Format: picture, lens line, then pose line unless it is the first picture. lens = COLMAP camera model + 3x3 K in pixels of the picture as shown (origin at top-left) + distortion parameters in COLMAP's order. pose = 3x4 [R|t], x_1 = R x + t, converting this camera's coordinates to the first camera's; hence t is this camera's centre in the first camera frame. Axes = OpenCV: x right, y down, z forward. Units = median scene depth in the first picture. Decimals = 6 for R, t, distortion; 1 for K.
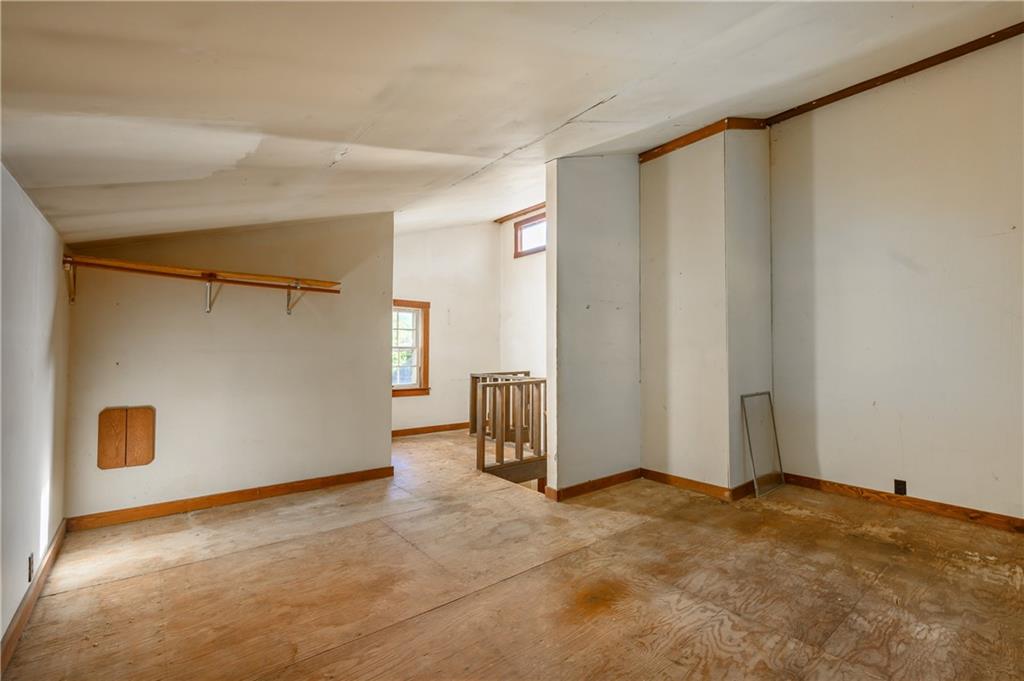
lens RADIAL K [[449.2, 0, 513.4], [0, 449.2, 339.8], [0, 0, 1]] dist [0.000589, -0.000203]
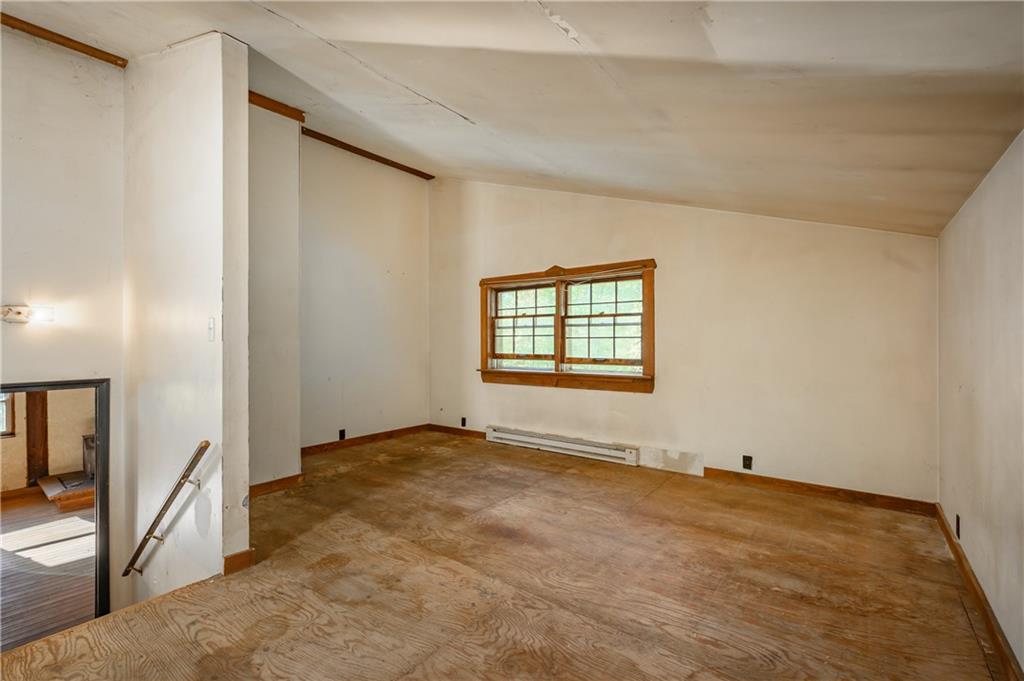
lens RADIAL K [[449.2, 0, 513.4], [0, 449.2, 339.8], [0, 0, 1]] dist [0.000589, -0.000203]
pose [[-0.230599, -0.000249, 0.973049, -0.823499], [-0.020816, 0.999772, -0.004677, 0.028869], [-0.972826, -0.021334, -0.230552, 1.015737]]
